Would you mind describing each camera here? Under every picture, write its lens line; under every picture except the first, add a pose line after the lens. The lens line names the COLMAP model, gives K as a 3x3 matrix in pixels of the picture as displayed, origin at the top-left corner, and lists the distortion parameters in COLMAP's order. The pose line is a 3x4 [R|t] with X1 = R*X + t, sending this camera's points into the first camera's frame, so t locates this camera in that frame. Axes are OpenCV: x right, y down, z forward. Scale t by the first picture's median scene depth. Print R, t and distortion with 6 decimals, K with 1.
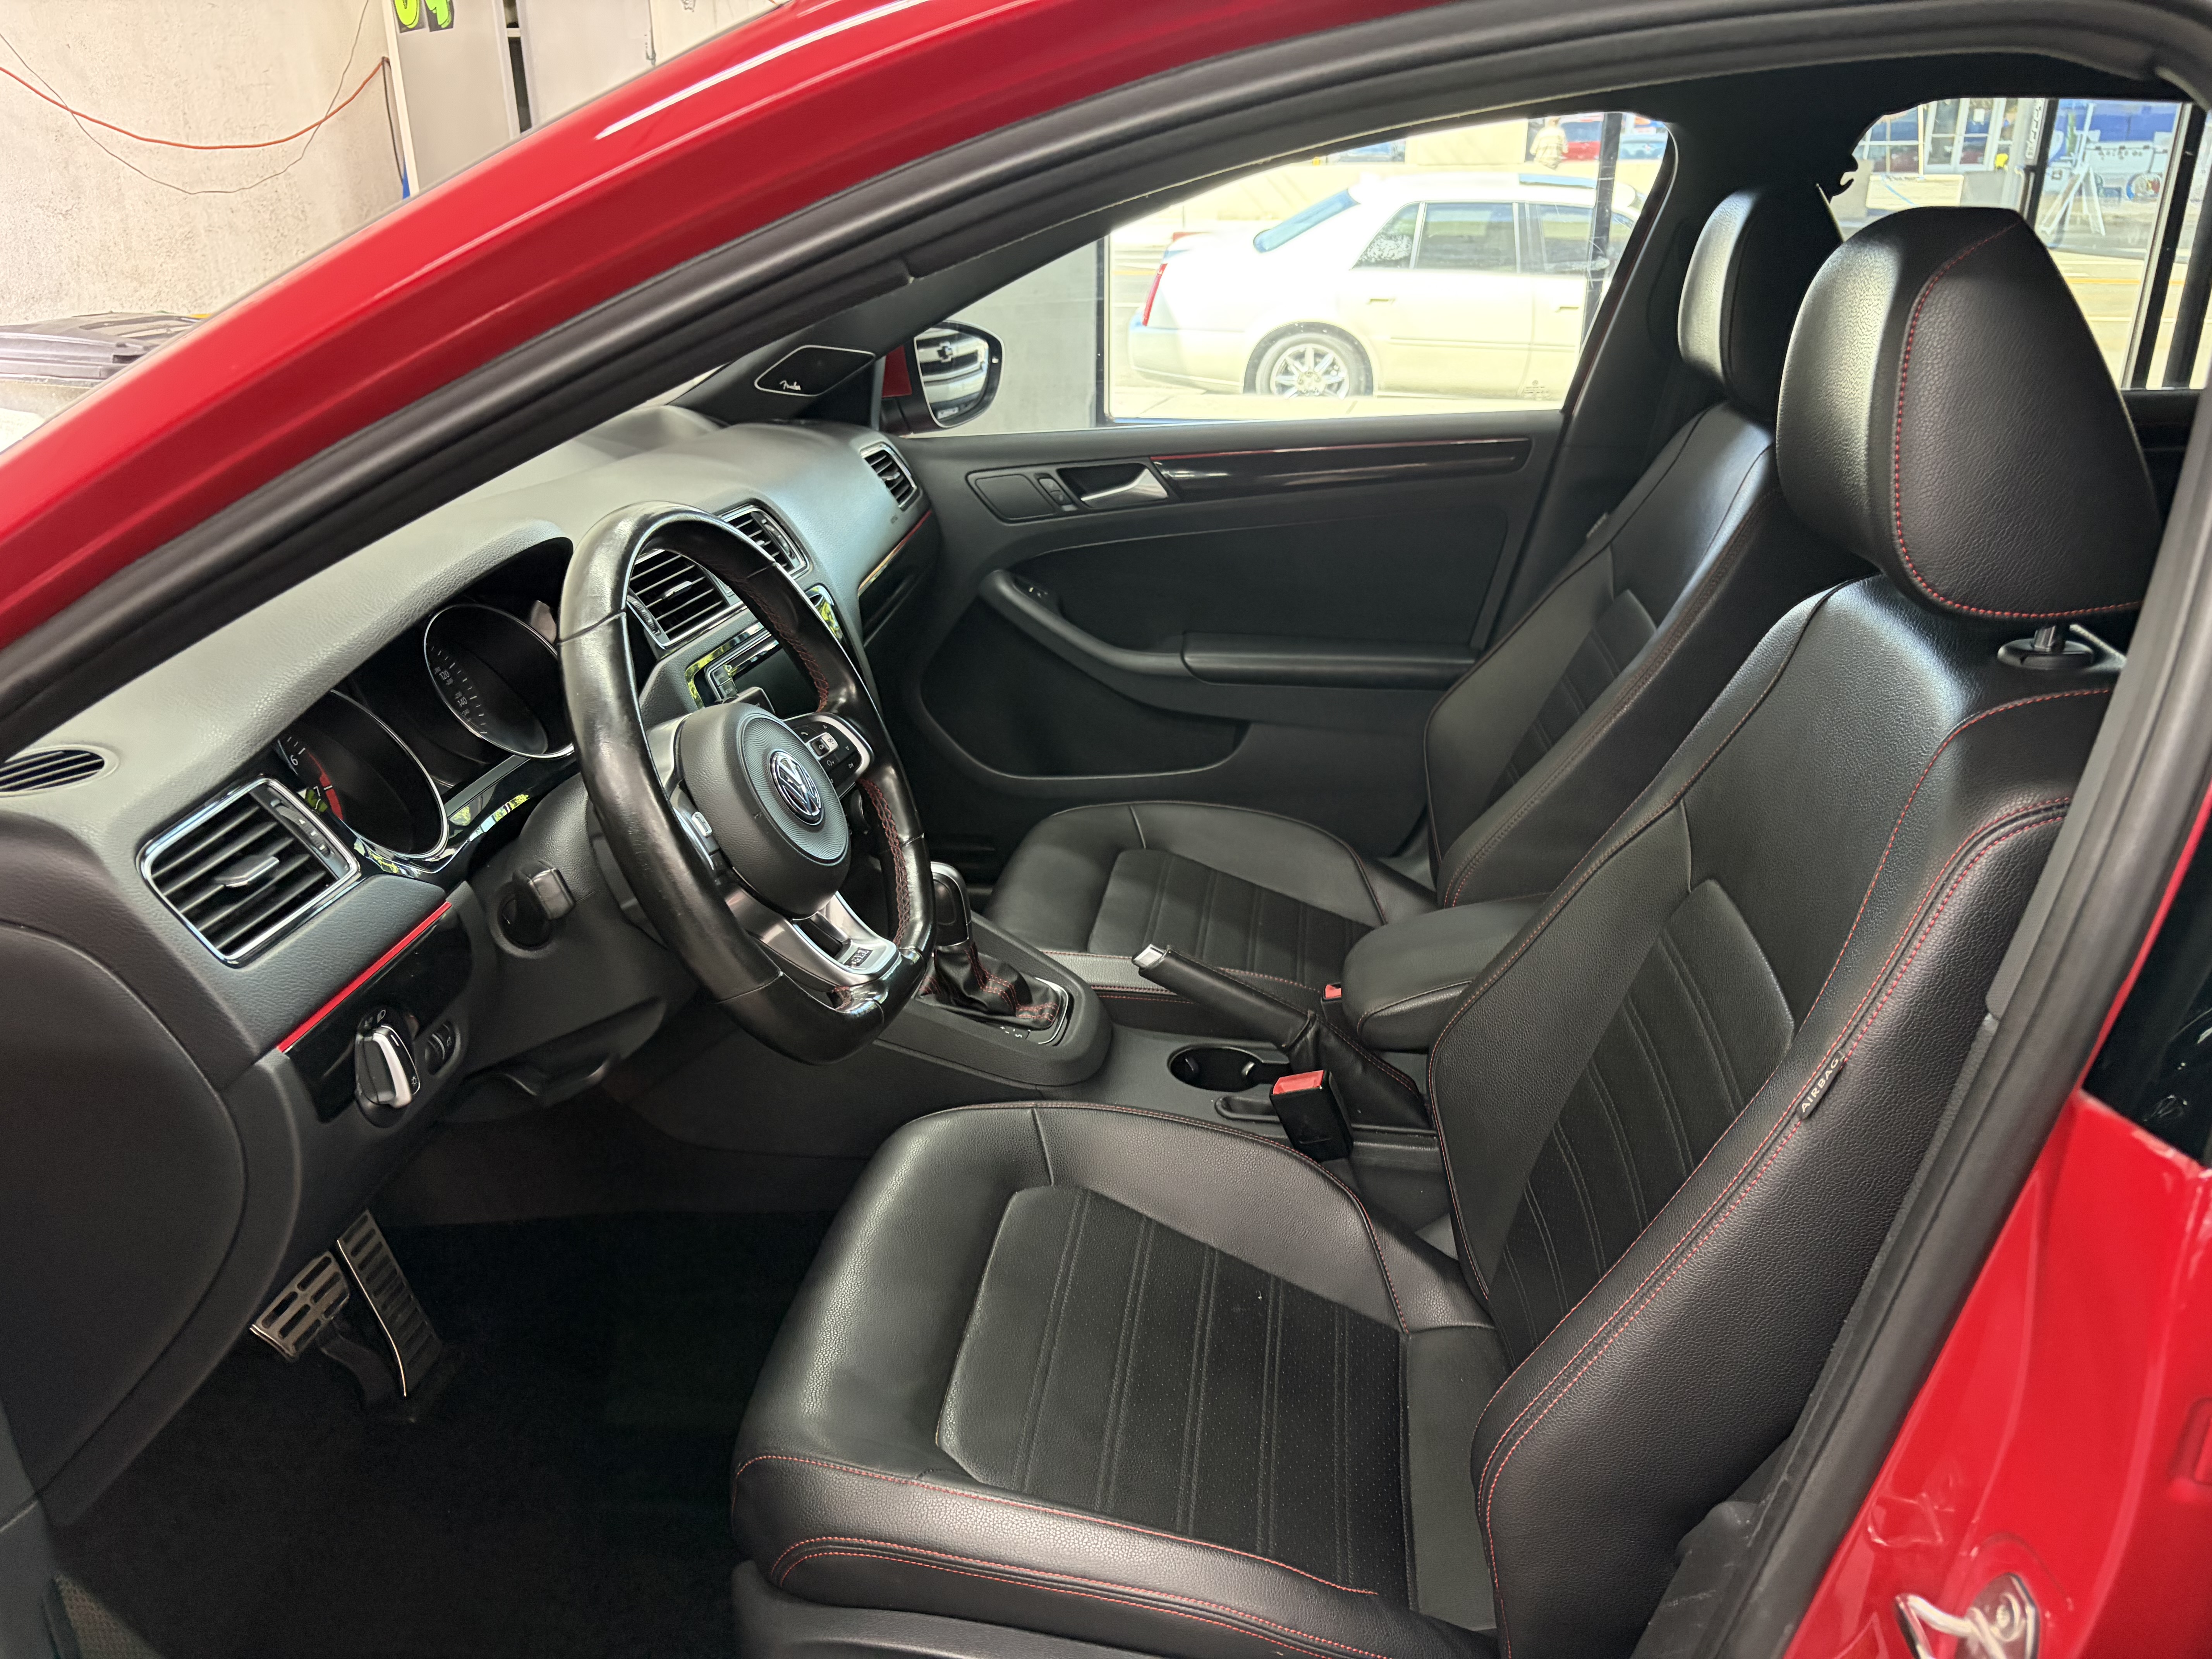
lens RADIAL K [[1675.8, 0, 1106.0], [0, 1675.8, 829.5], [0, 0, 1]] dist [0.043630, -0.044354]
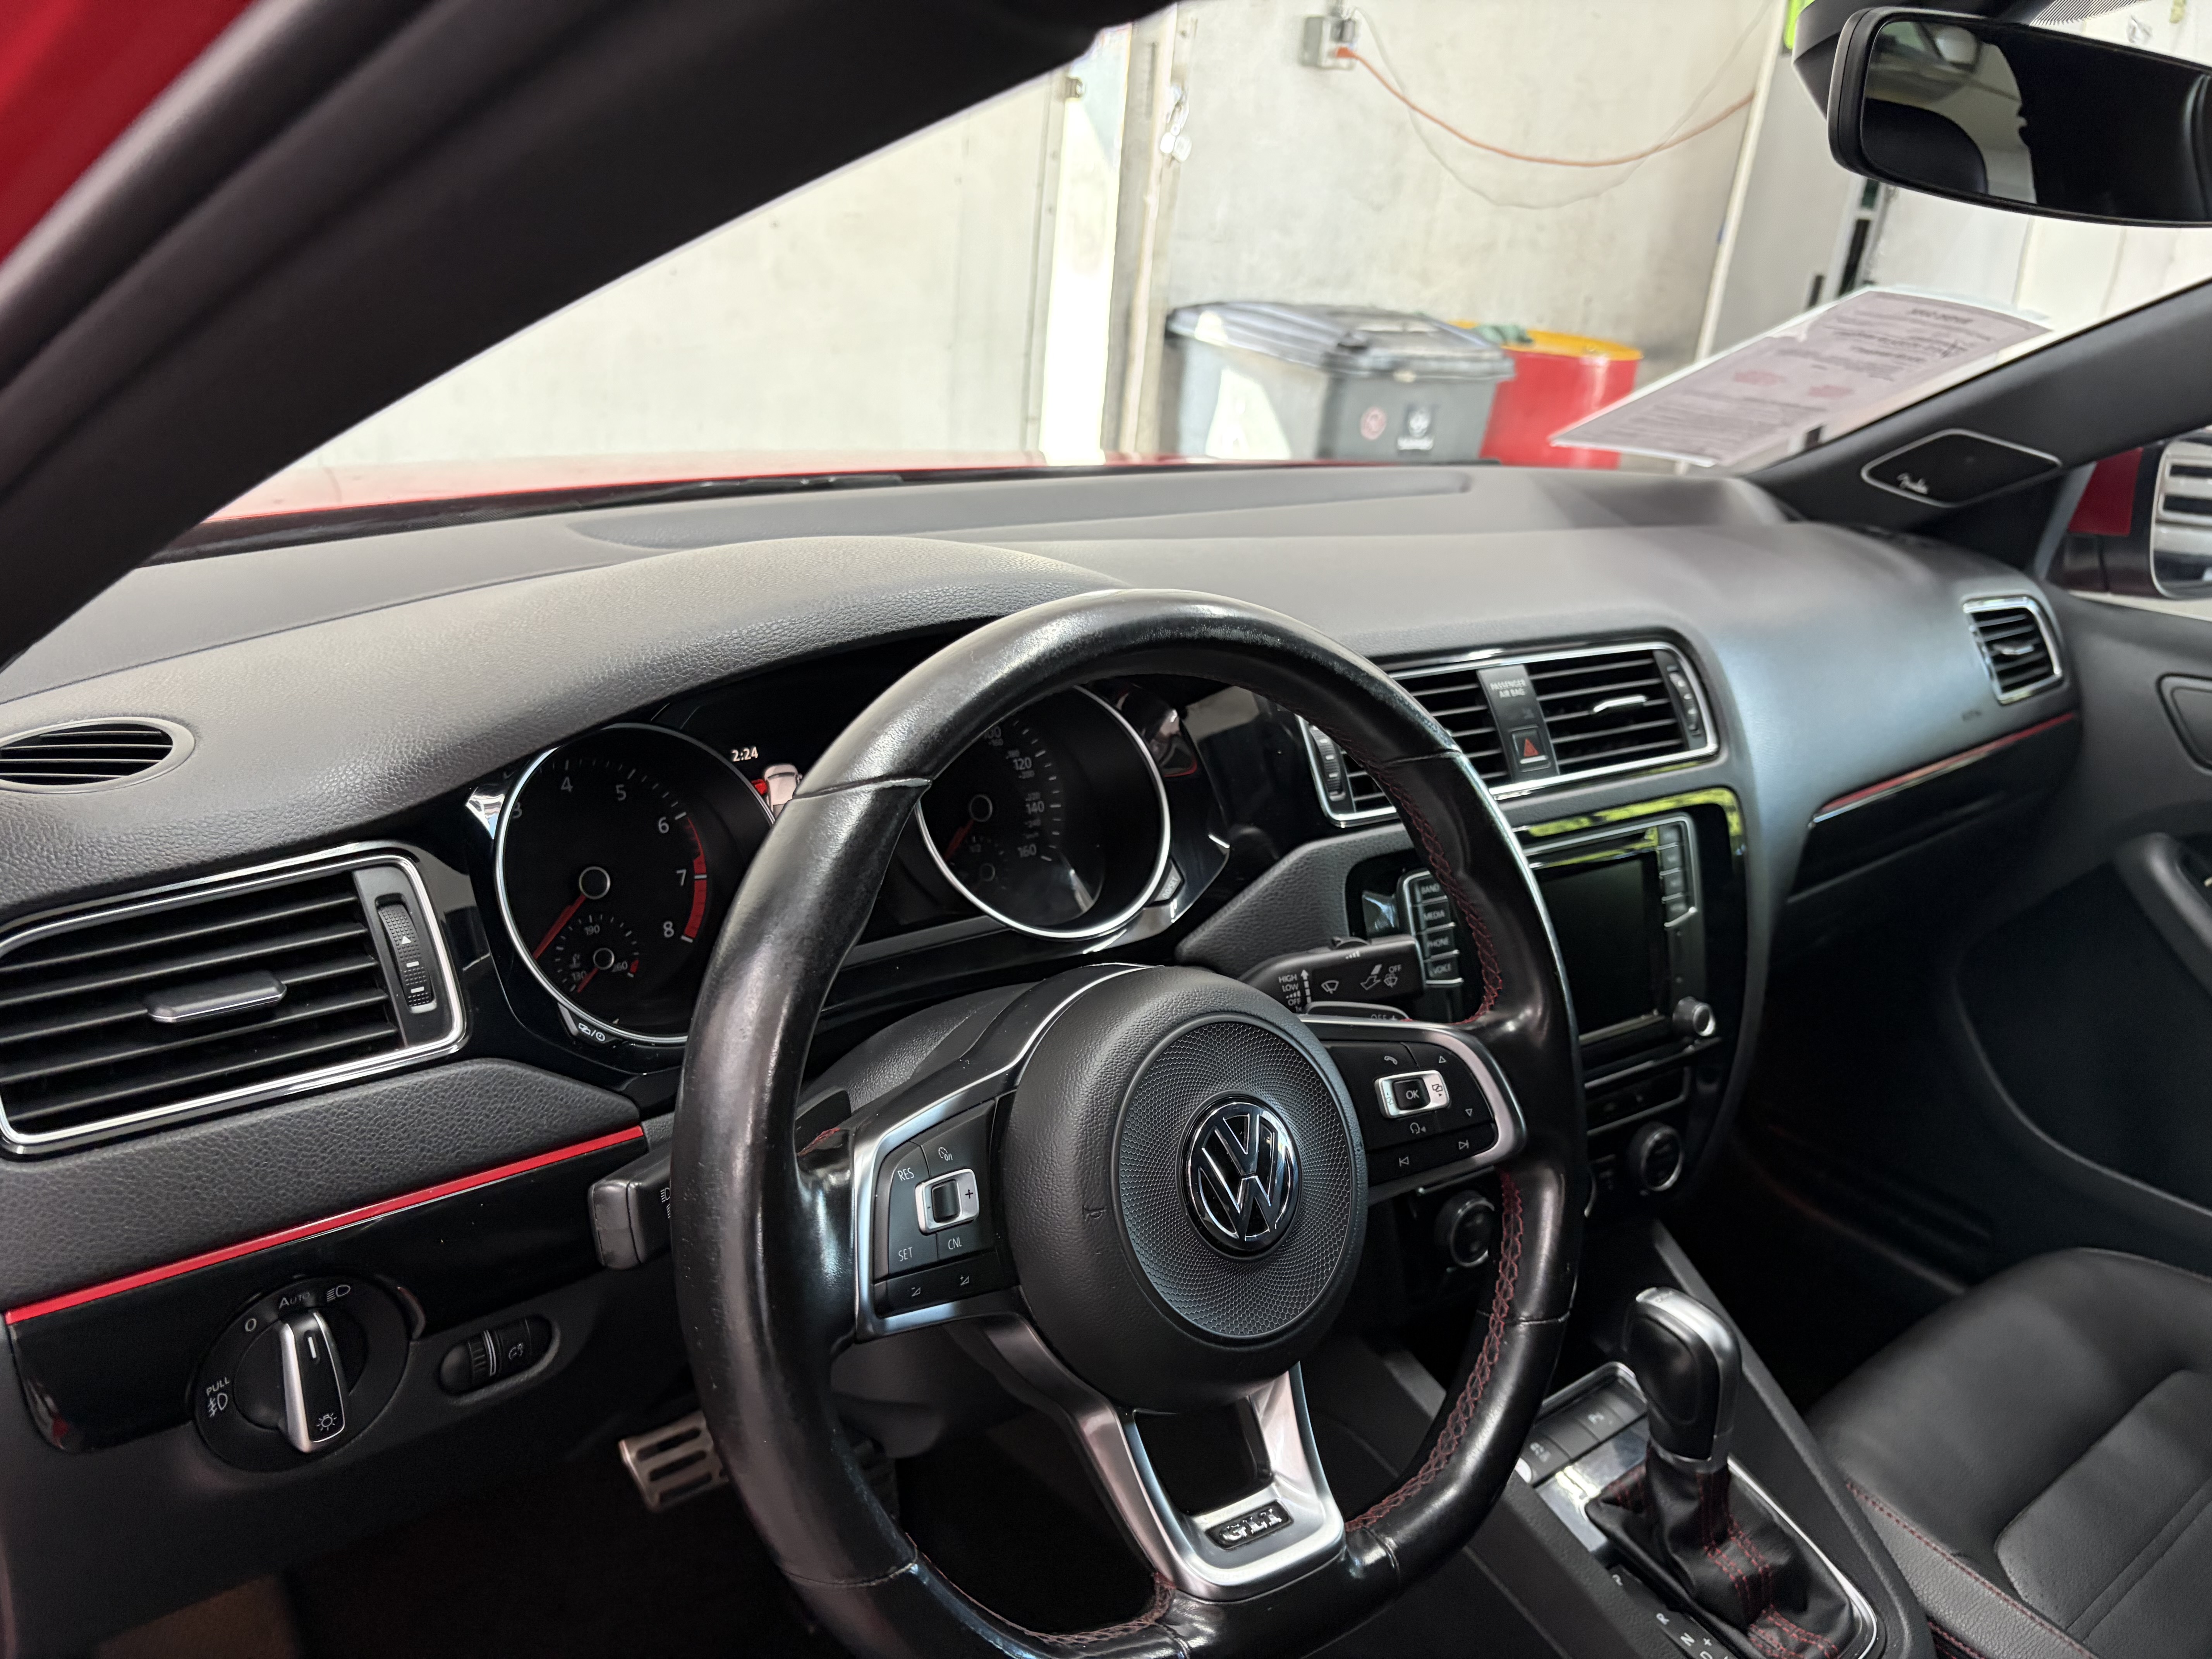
lens RADIAL K [[1675.8, 0, 1106.0], [0, 1675.8, 829.5], [0, 0, 1]] dist [0.043630, -0.044354]
pose [[0.723911, 0.320349, -0.611007, 0.038133], [-0.340243, 0.936234, 0.087751, -0.087369], [0.600156, 0.144367, 0.786747, 0.306286]]
